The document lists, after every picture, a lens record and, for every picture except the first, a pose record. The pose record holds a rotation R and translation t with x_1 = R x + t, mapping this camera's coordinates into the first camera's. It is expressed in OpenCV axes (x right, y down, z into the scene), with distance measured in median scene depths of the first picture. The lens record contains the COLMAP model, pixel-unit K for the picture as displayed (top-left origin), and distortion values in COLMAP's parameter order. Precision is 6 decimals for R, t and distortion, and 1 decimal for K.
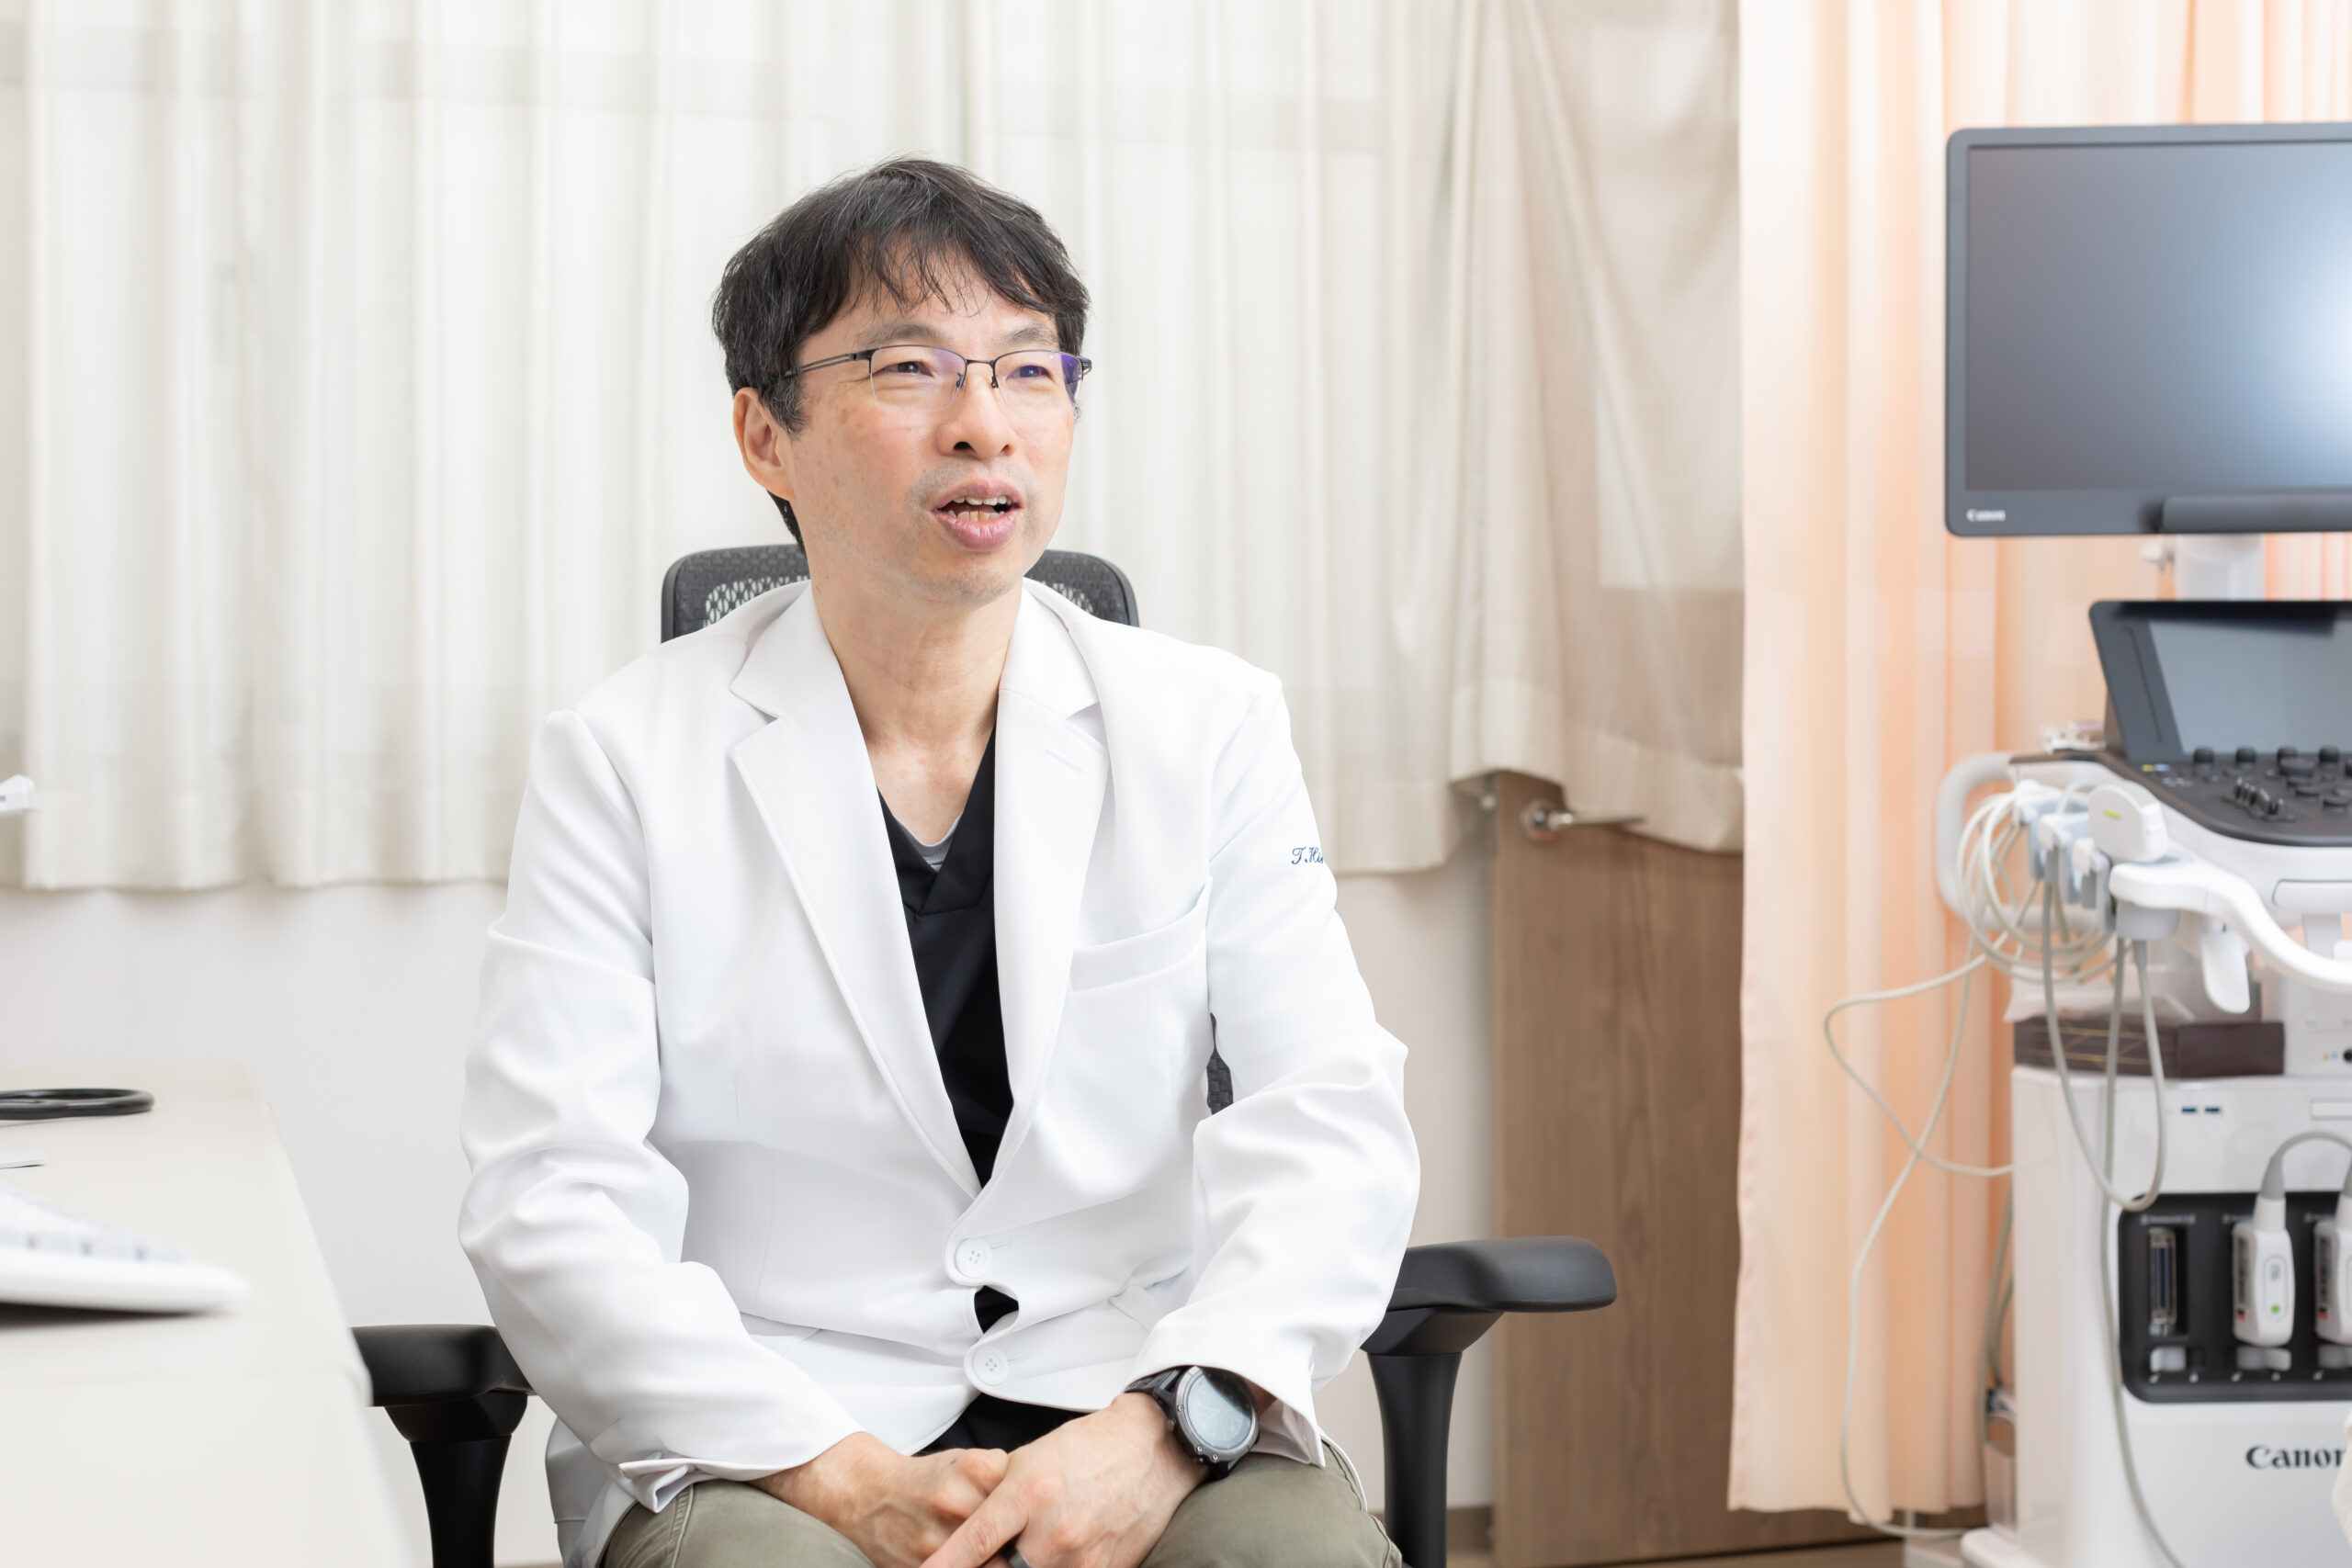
lens RADIAL K [[3510.5, 0, 1136.6], [0, 3510.5, 772.6], [0, 0, 1]] dist [0.042647, -0.083793]
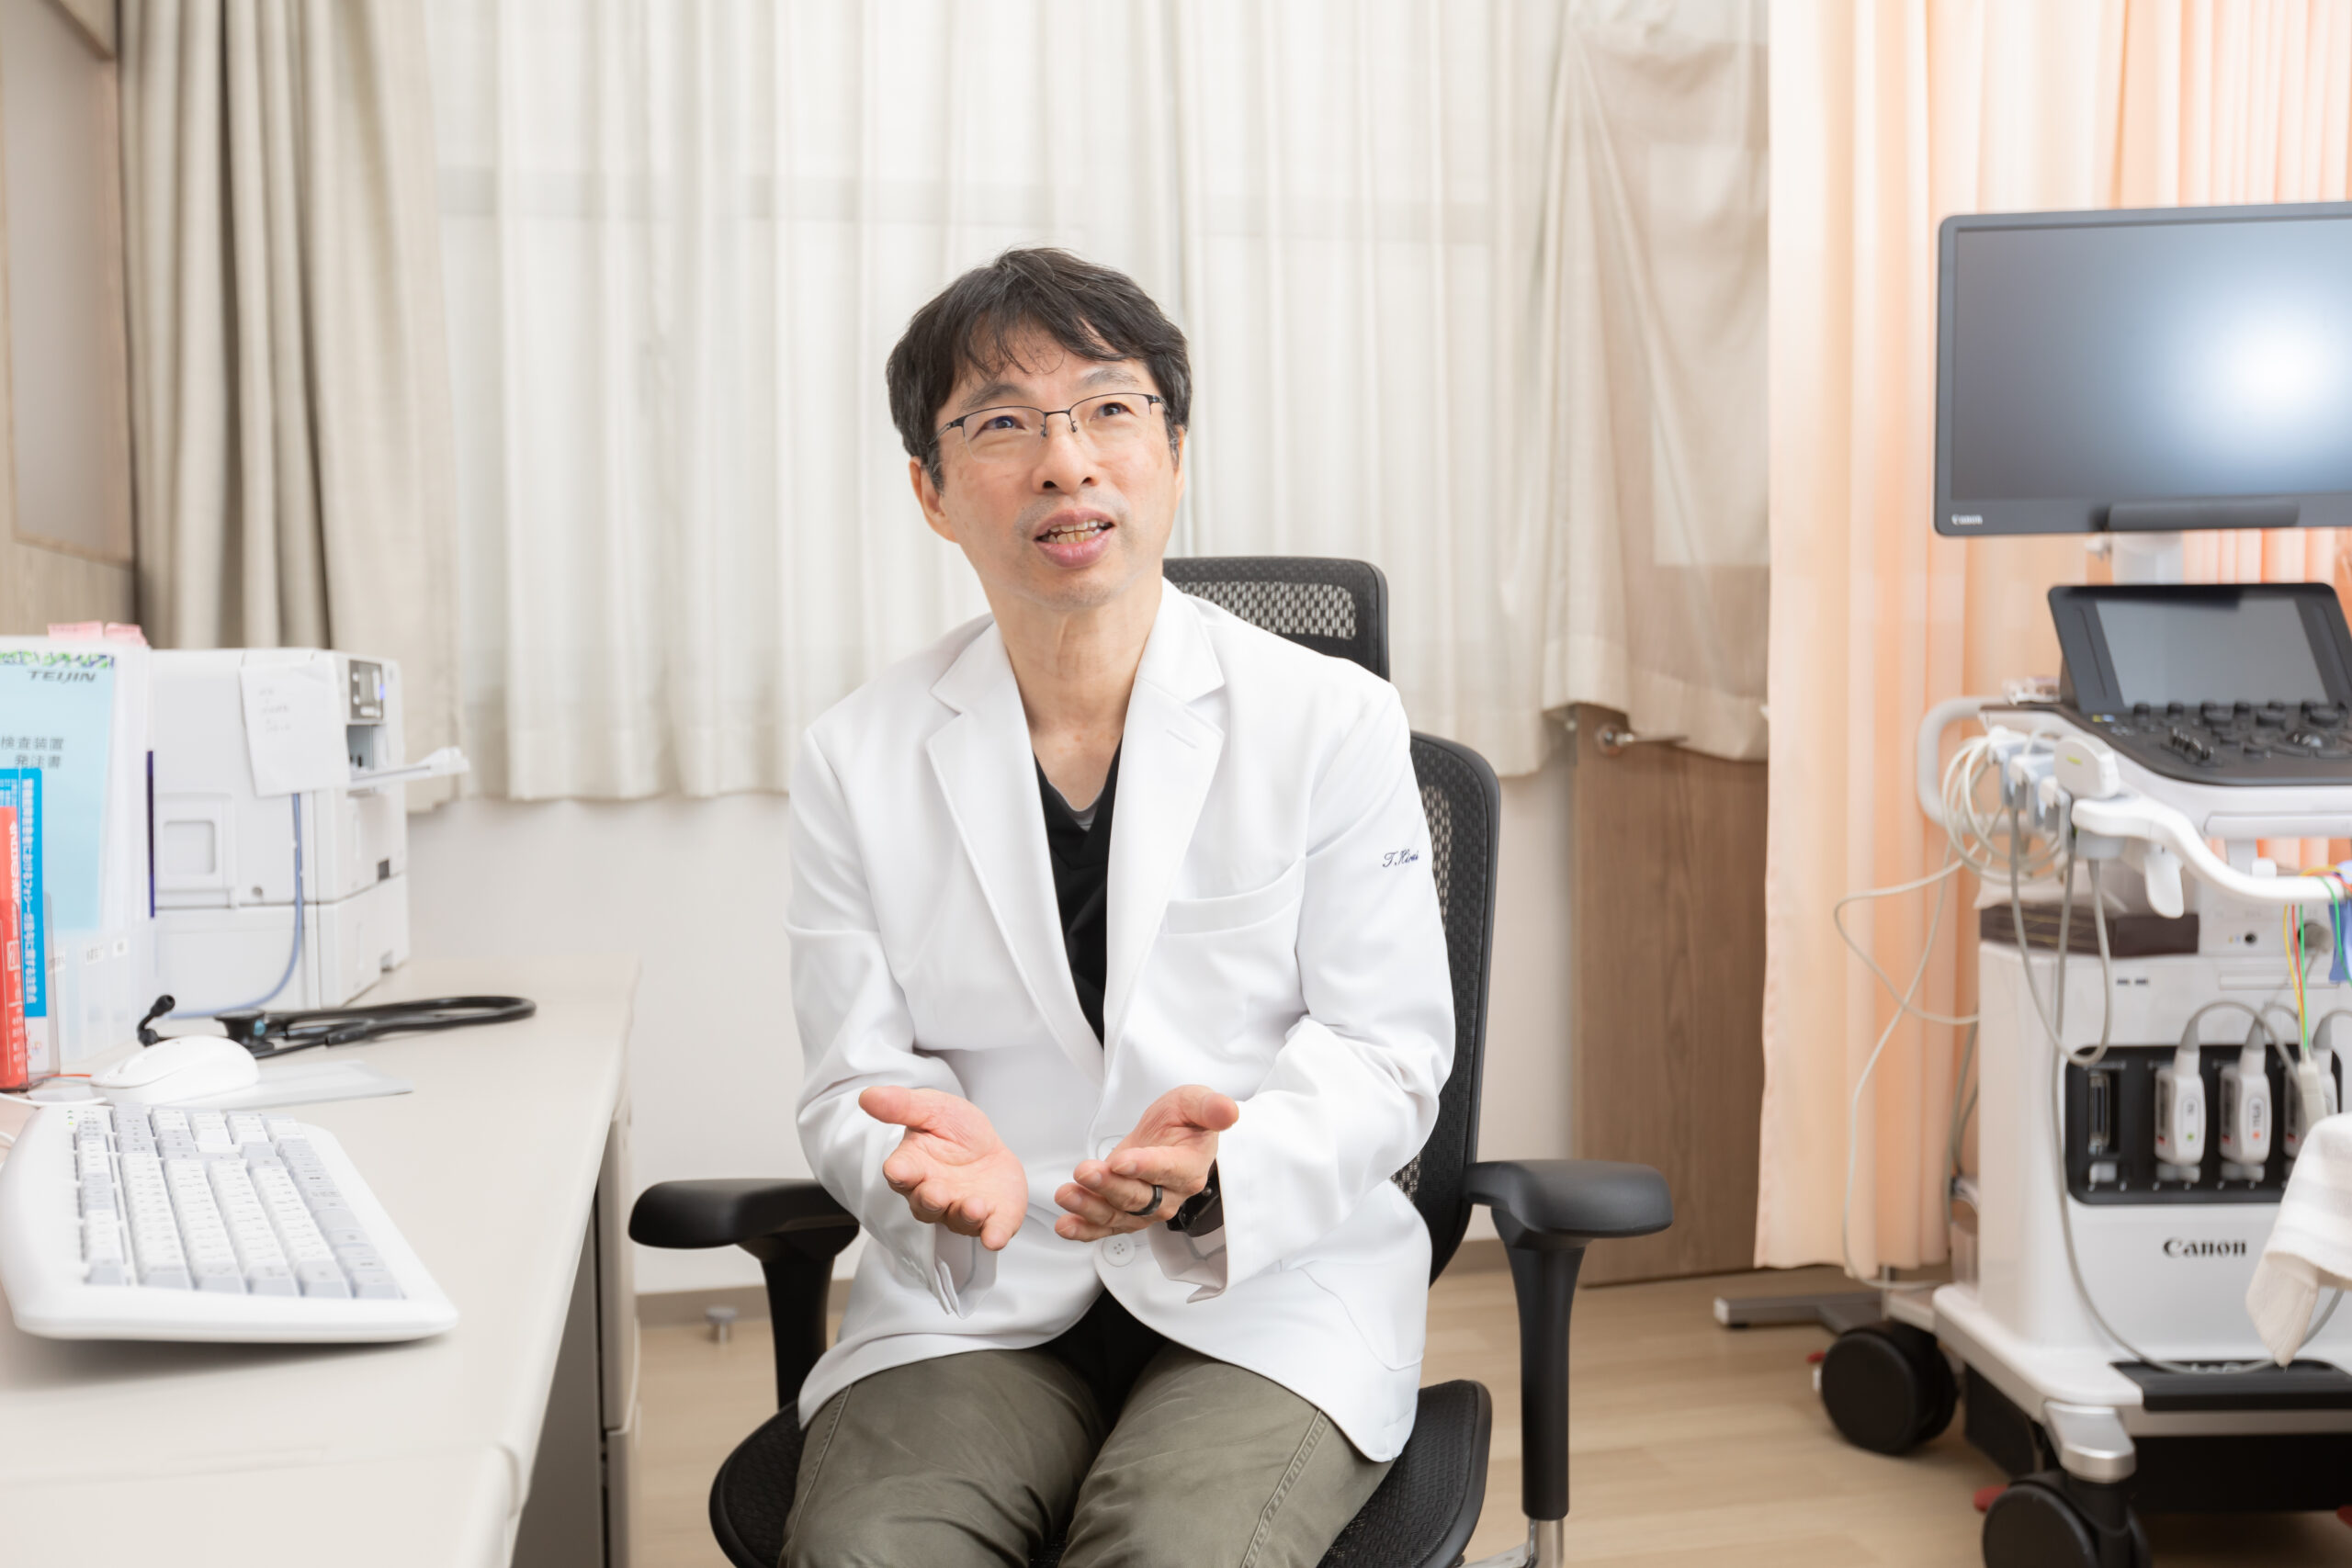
lens RADIAL K [[2270.6, 0, 1169.8], [0, 2270.6, 786.2], [0, 0, 1]] dist [-0.000536, 0.001845]
pose [[0.997571, -0.004292, -0.069518, 0.008355], [0.008356, 0.998265, 0.058278, -0.026541], [0.069147, -0.058717, 0.995877, 0.148098]]
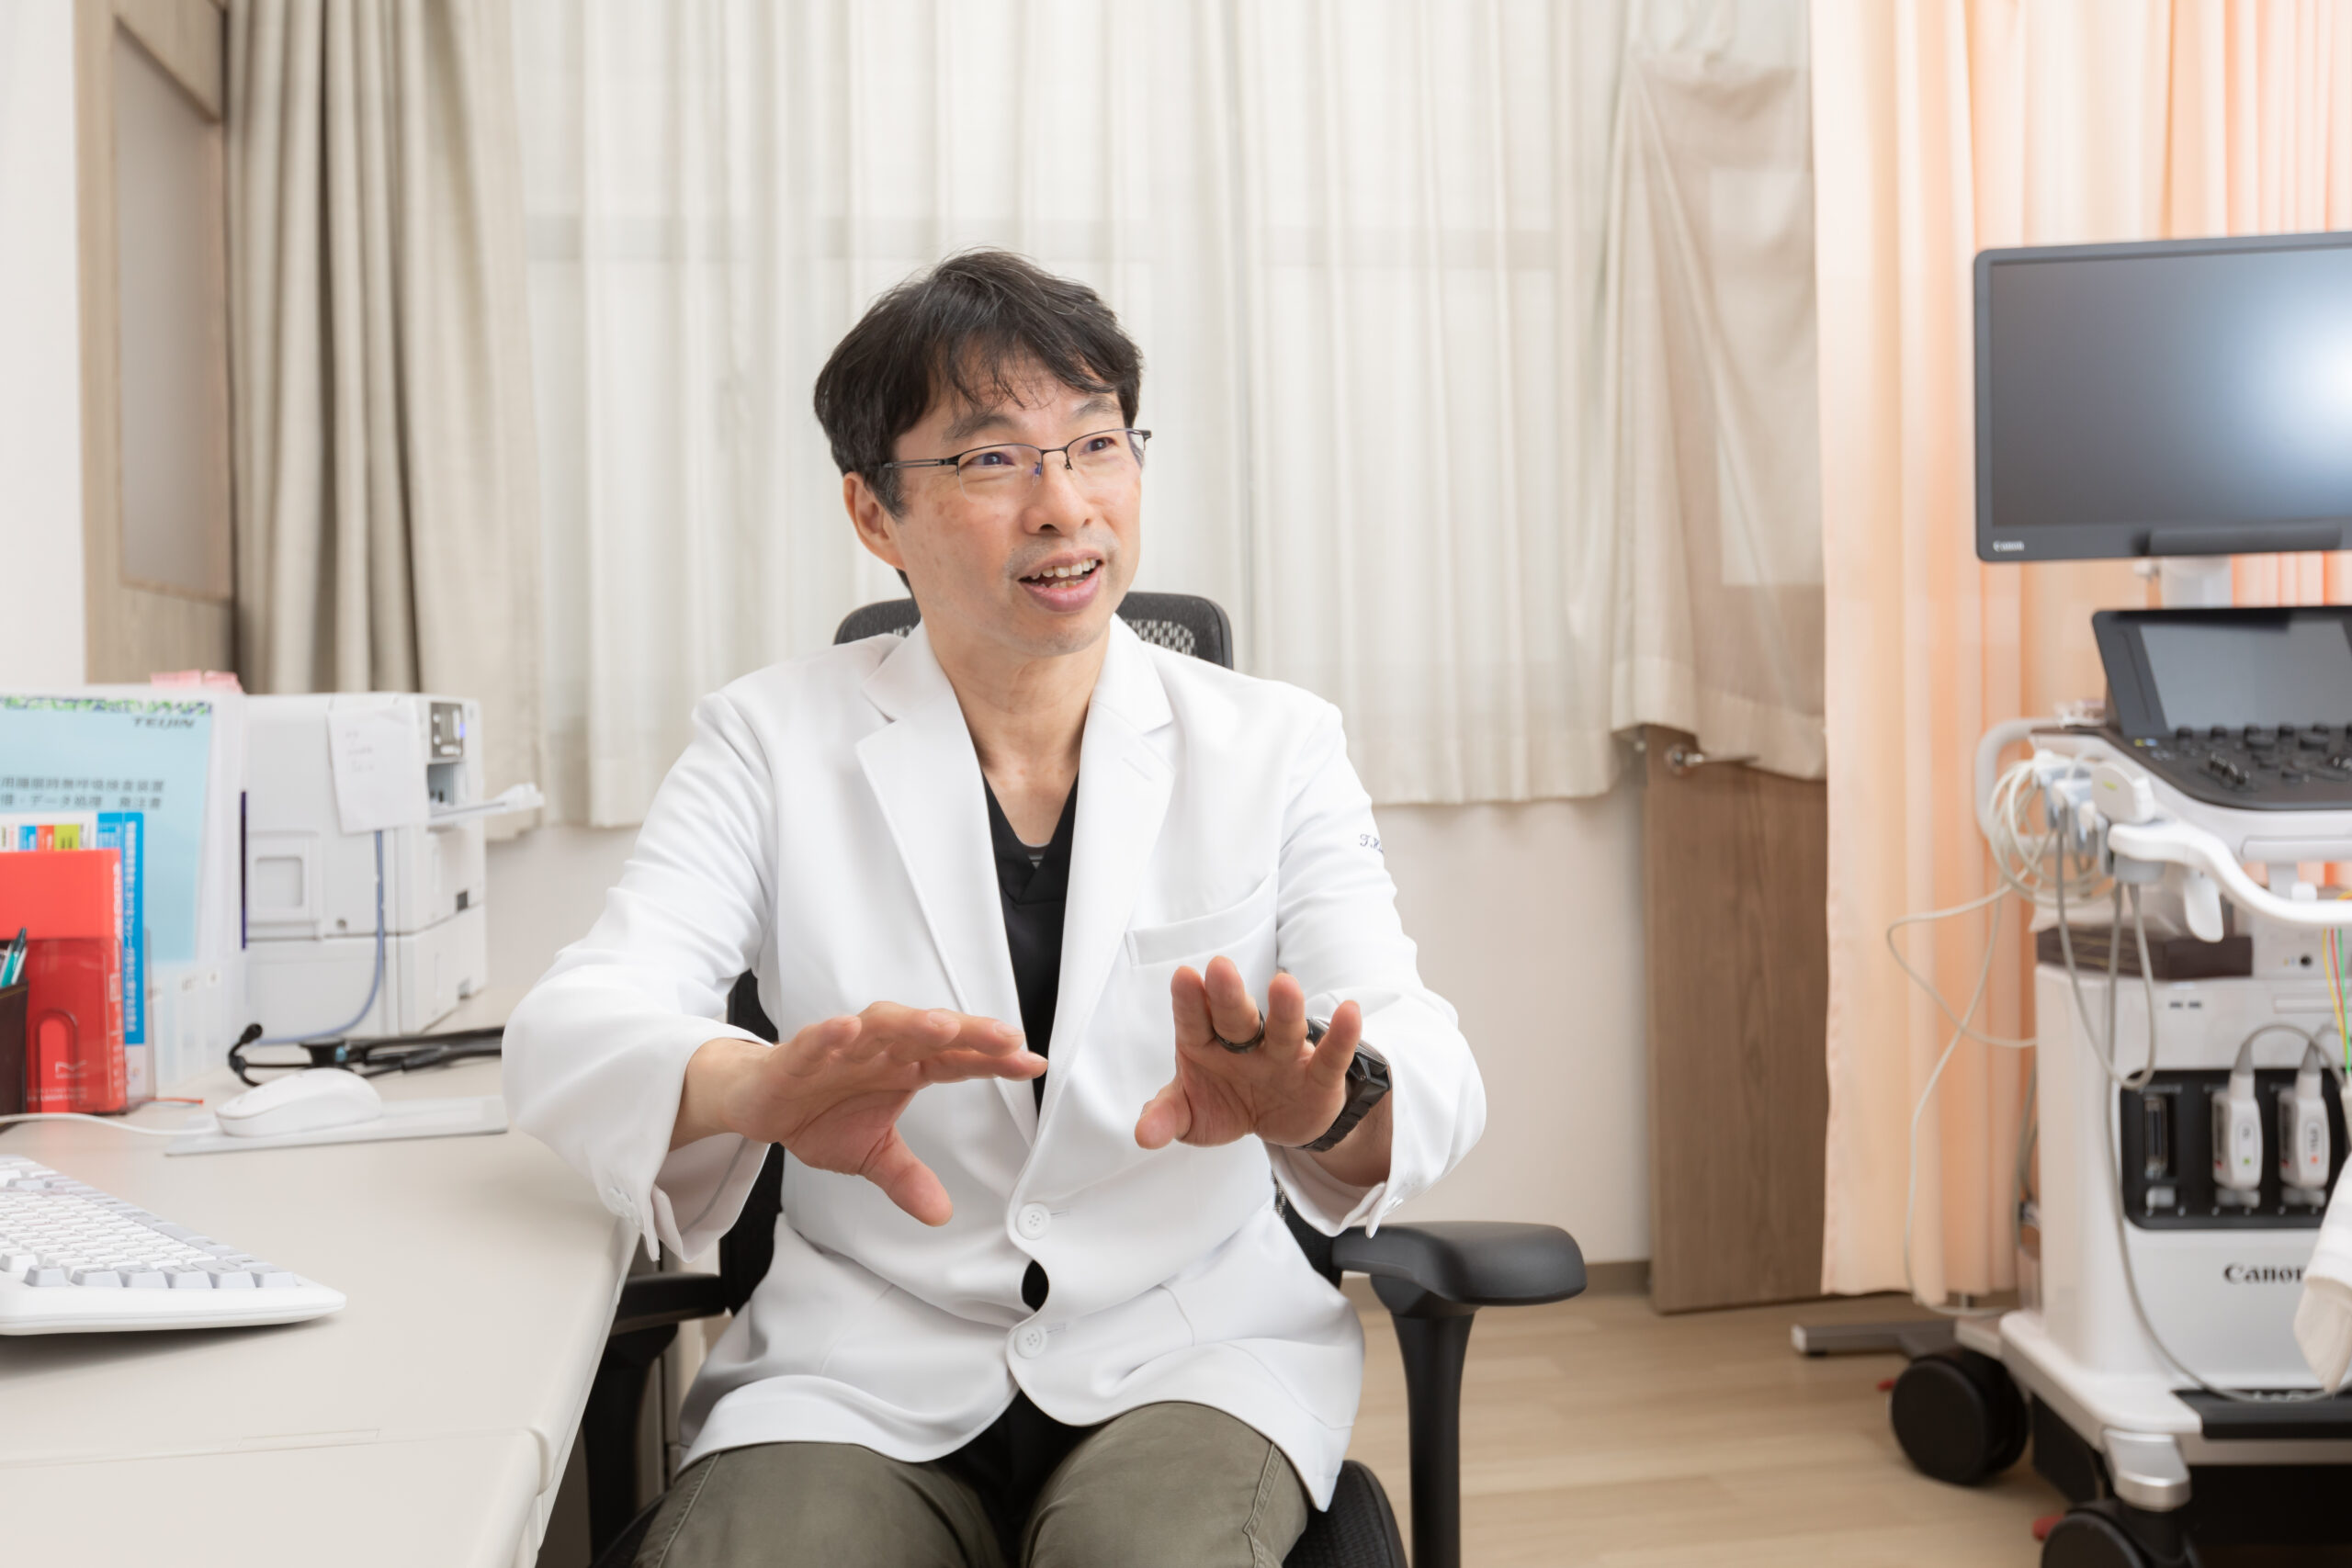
lens RADIAL K [[2350.4, 0, 1176.9], [0, 2350.4, 690.6], [0, 0, 1]] dist [-0.004253, 0.013792]
pose [[0.993199, -0.015136, -0.115440, 0.035488], [0.016776, 0.999772, 0.013247, -0.036114], [0.115213, -0.015093, 0.993226, 0.101638]]
